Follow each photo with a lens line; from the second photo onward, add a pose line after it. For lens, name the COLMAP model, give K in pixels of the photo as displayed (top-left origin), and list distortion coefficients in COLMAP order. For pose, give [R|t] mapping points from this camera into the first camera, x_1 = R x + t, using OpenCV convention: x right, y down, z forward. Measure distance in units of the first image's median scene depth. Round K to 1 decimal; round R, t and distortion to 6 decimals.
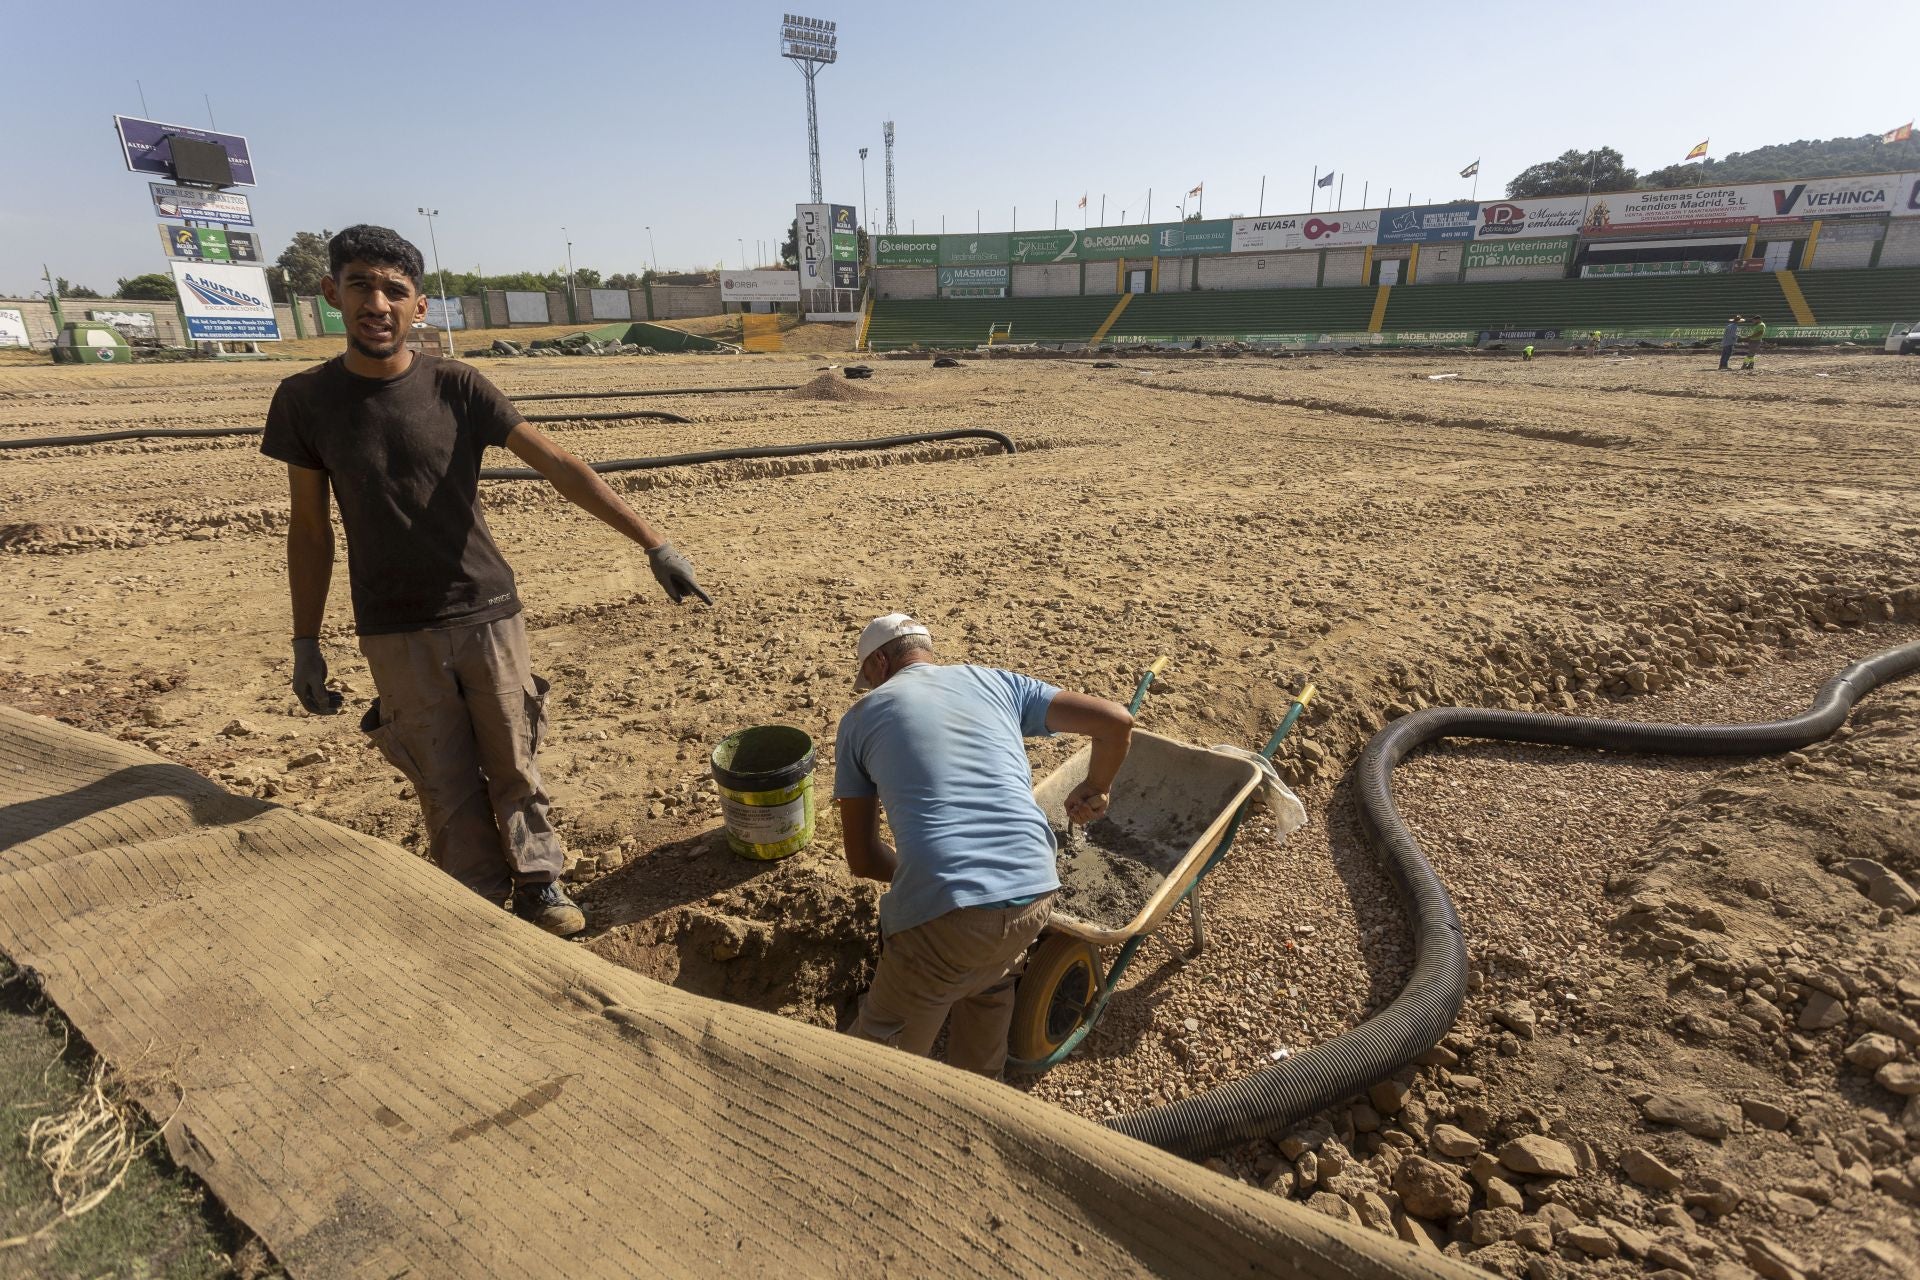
lens RADIAL K [[905.3, 0, 964.0], [0, 905.3, 632.4], [0, 0, 1]] dist [0.008463, -0.000357]
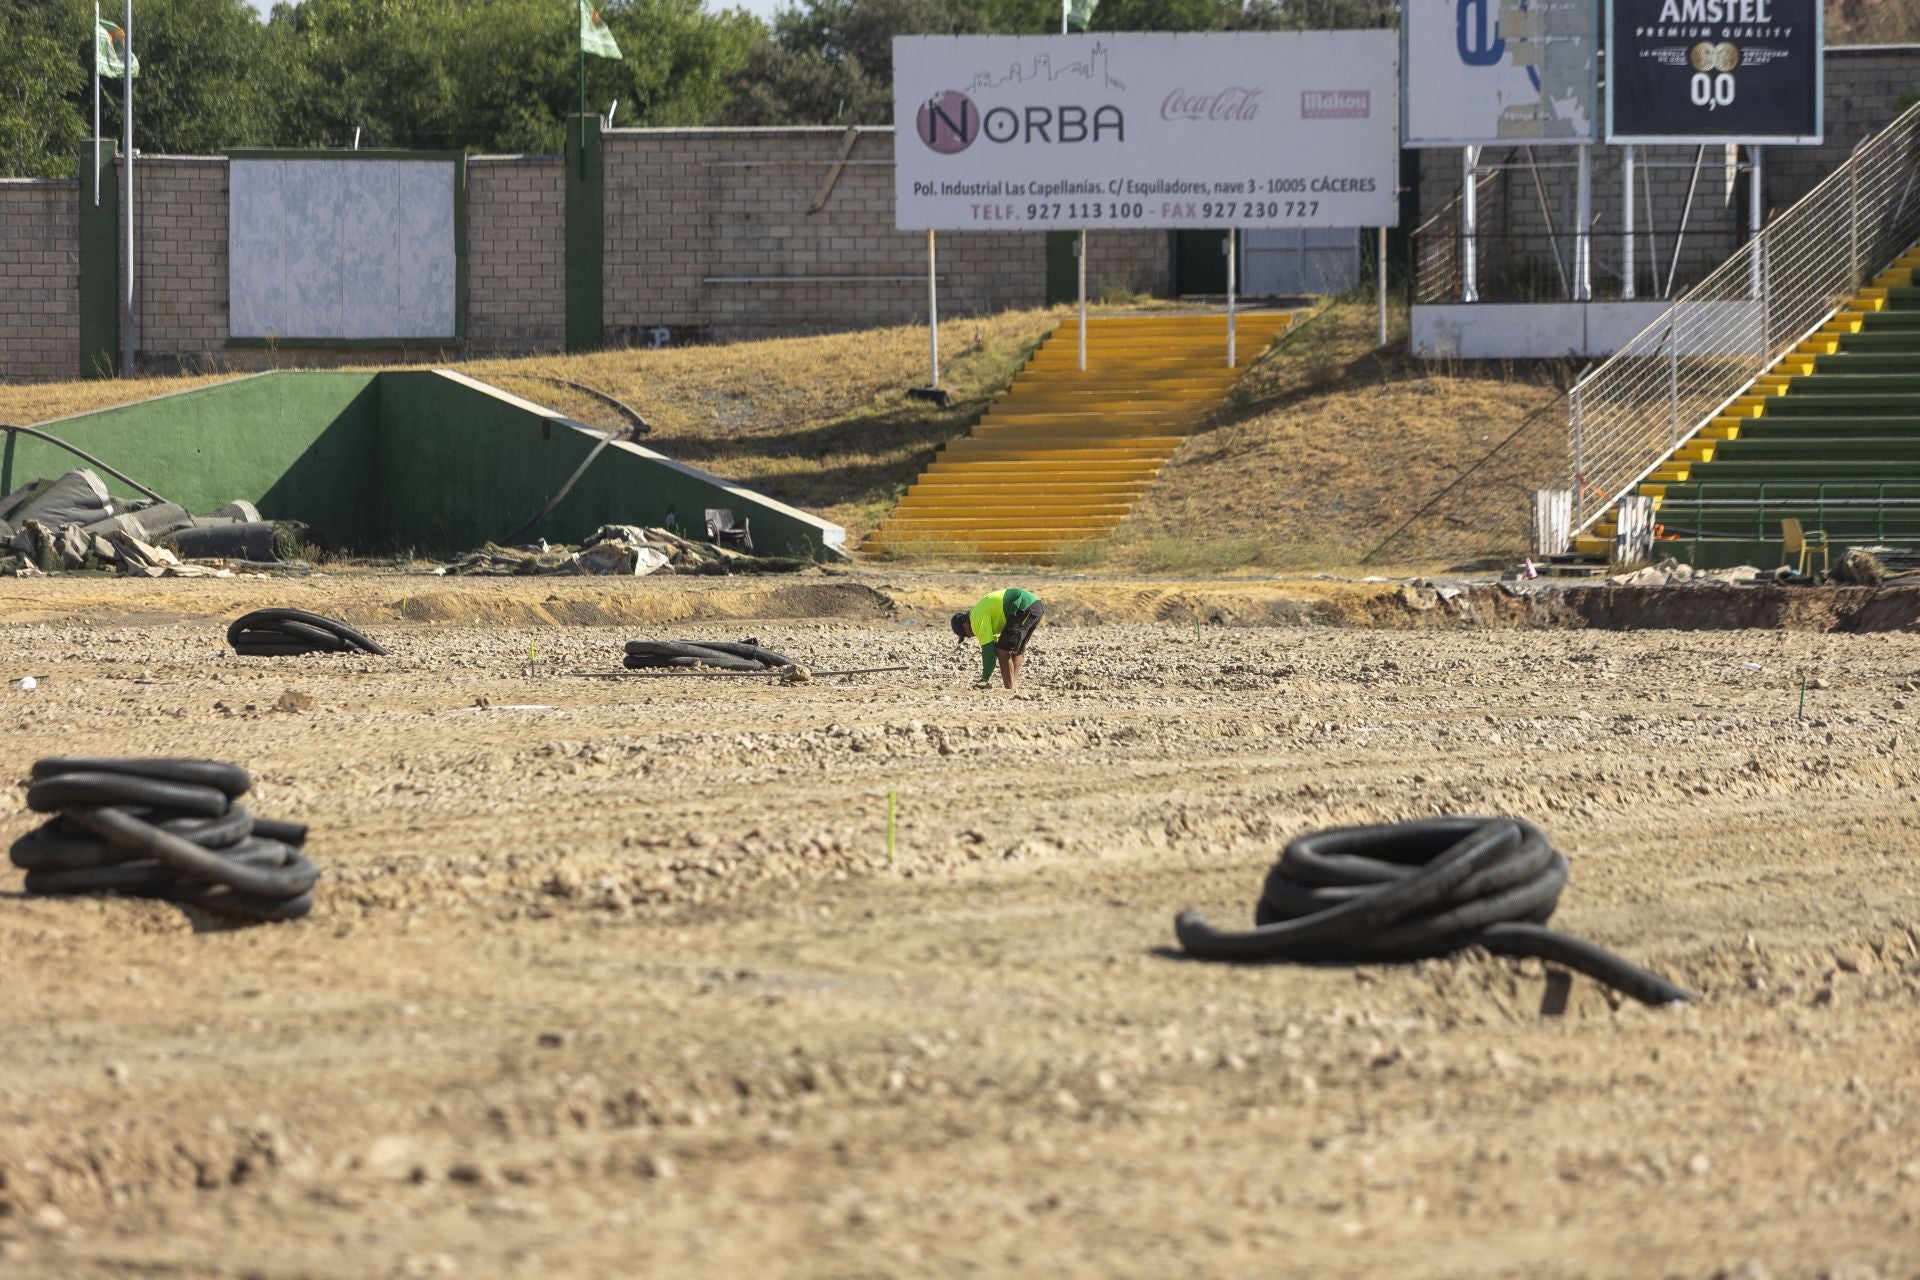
lens RADIAL K [[10322.1, 0, 959.5], [0, 10322.1, 639.8], [0, 0, 1]] dist [0.006284, 0.000000]
pose [[0.847879, 0.017727, -0.529893, 0.737759], [-0.168735, 0.956498, -0.237993, 0.114350], [0.502622, 0.291200, 0.813986, -0.404434]]
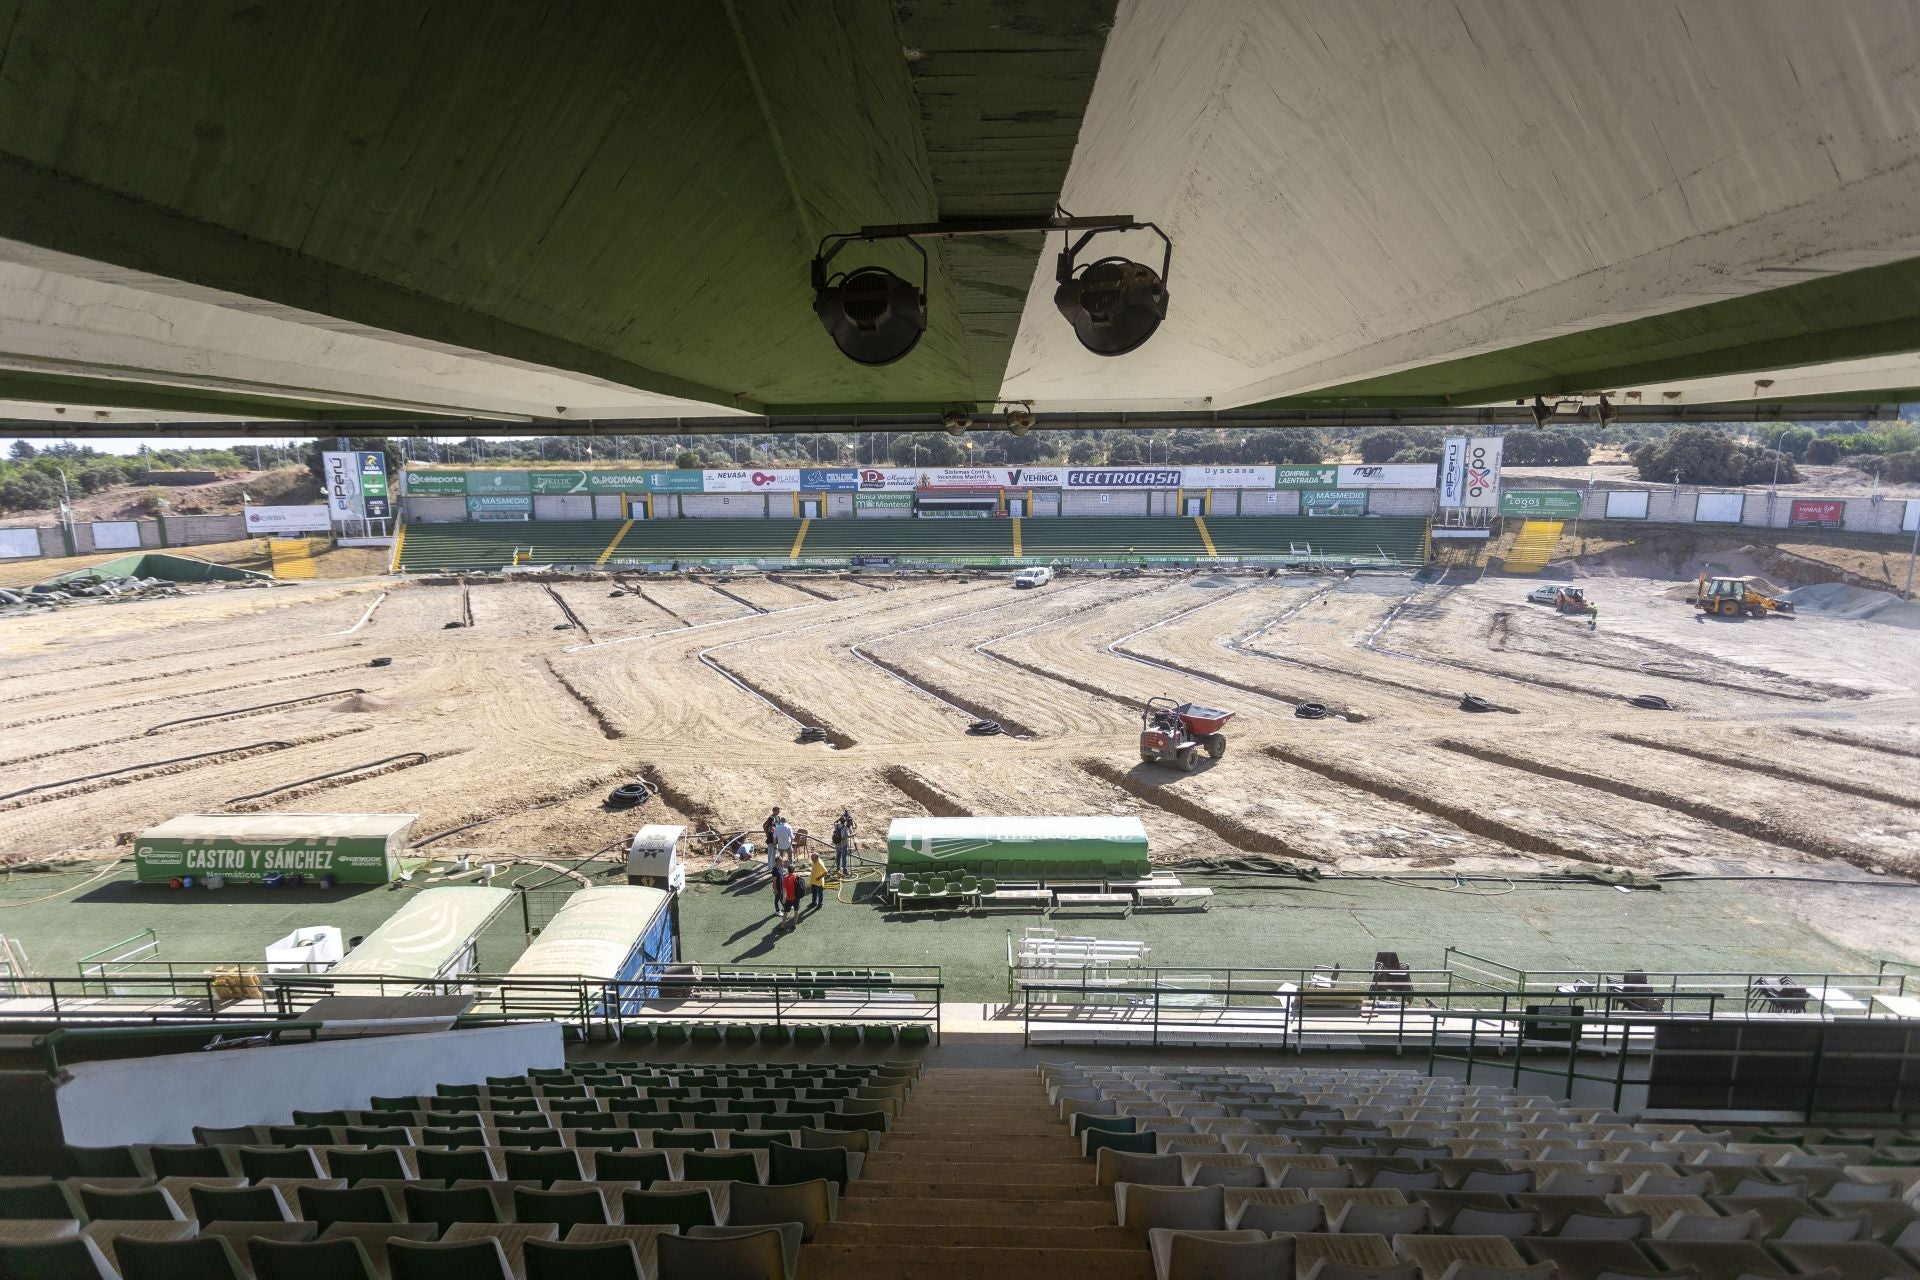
lens RADIAL K [[906.4, 0, 960.3], [0, 906.4, 633.9], [0, 0, 1]] dist [0.004956, 0.003388]
pose [[0.908403, -0.070266, 0.412148, 0.071967], [0.125653, 0.986086, -0.108834, -0.007873], [-0.398766, 0.150652, 0.904593, -0.413545]]
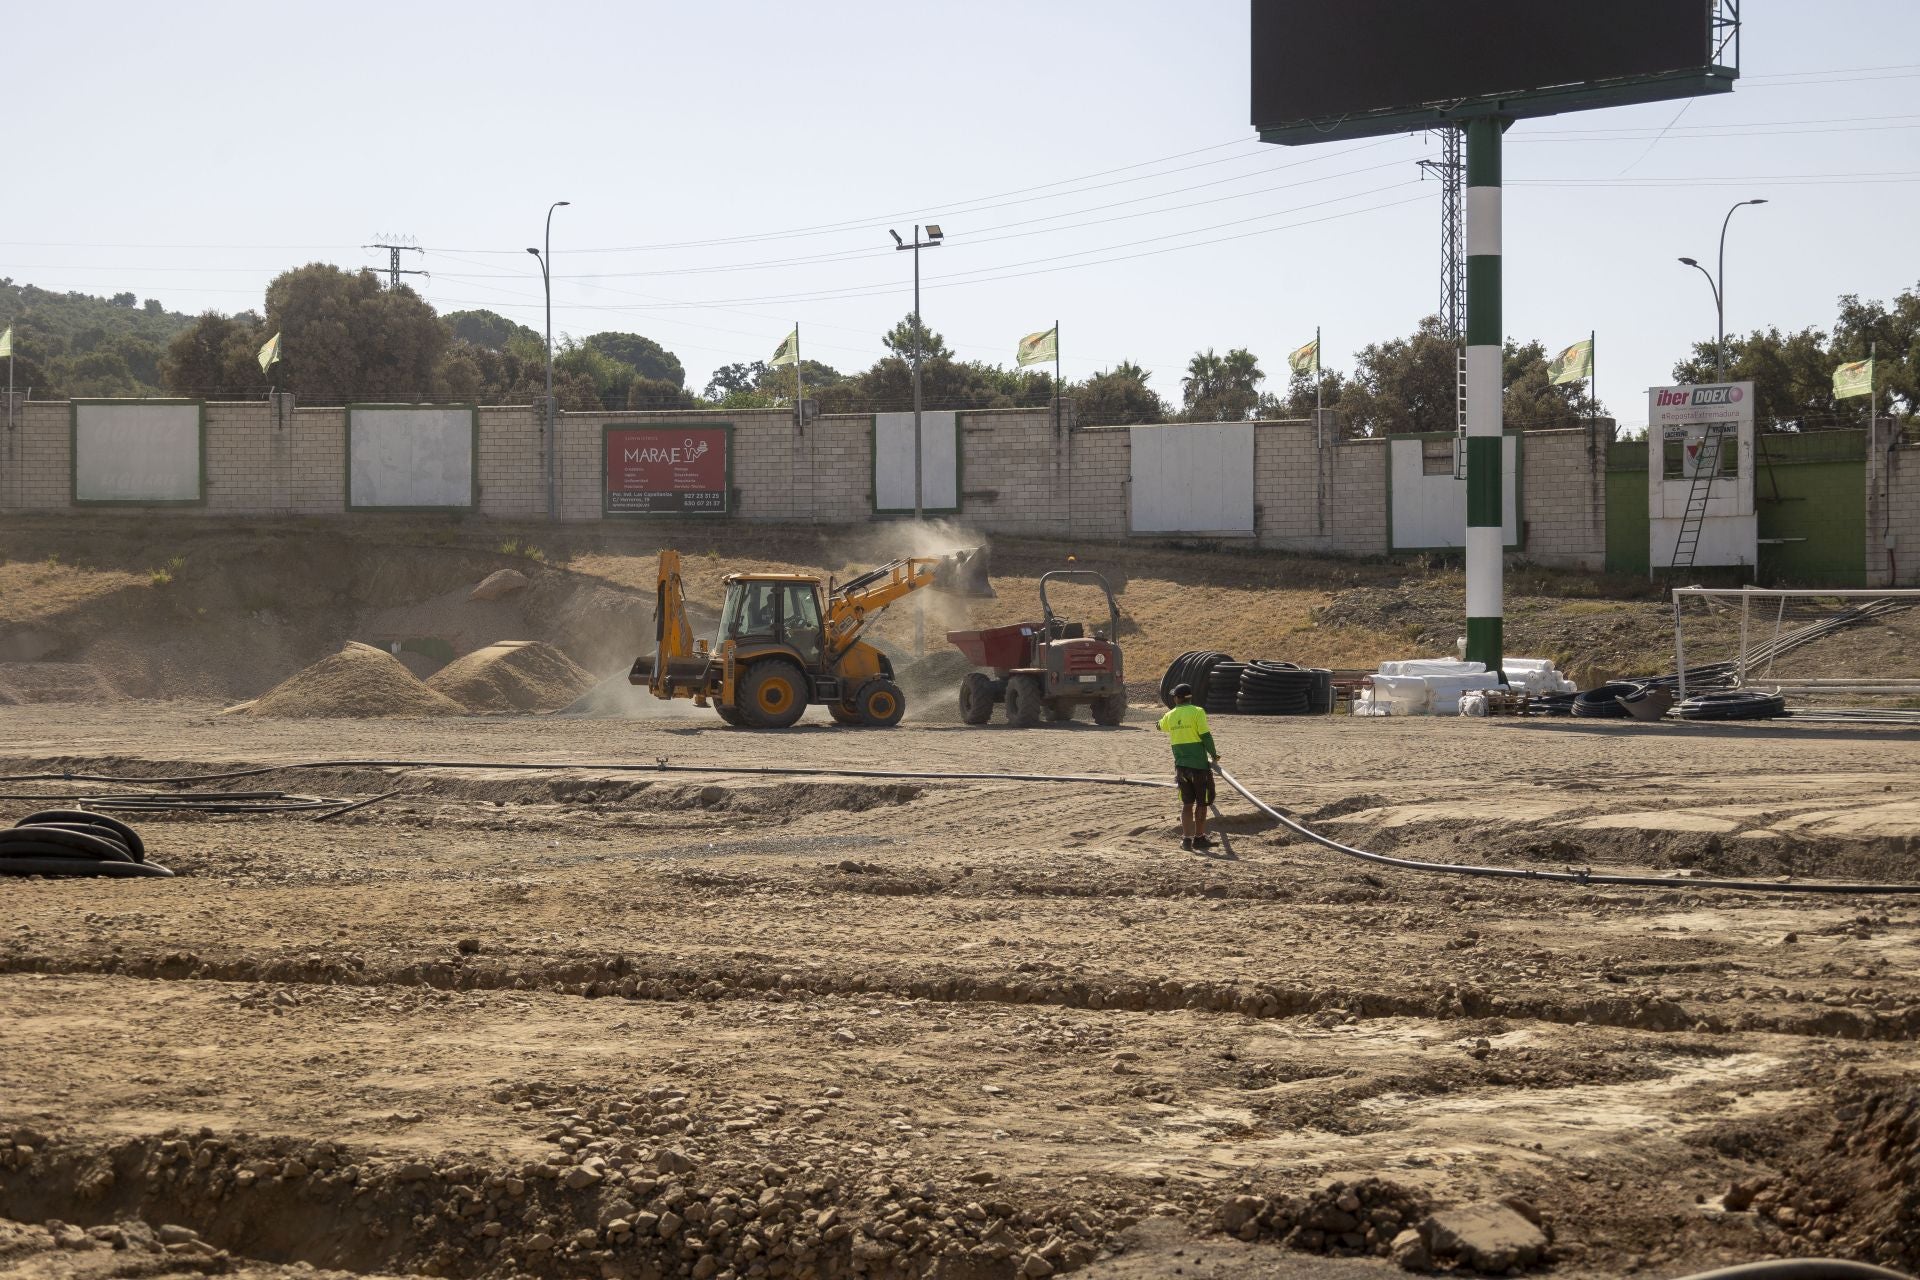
lens RADIAL K [[3321.8, 0, 966.9], [0, 3321.8, 629.7], [0, 0, 1]] dist [0.028265, 0.000000]
pose [[0.298640, 0.013136, 0.954275, 0.391081], [0.289908, 0.951406, -0.103823, 0.069157], [-0.909268, 0.307658, 0.280320, -0.255838]]
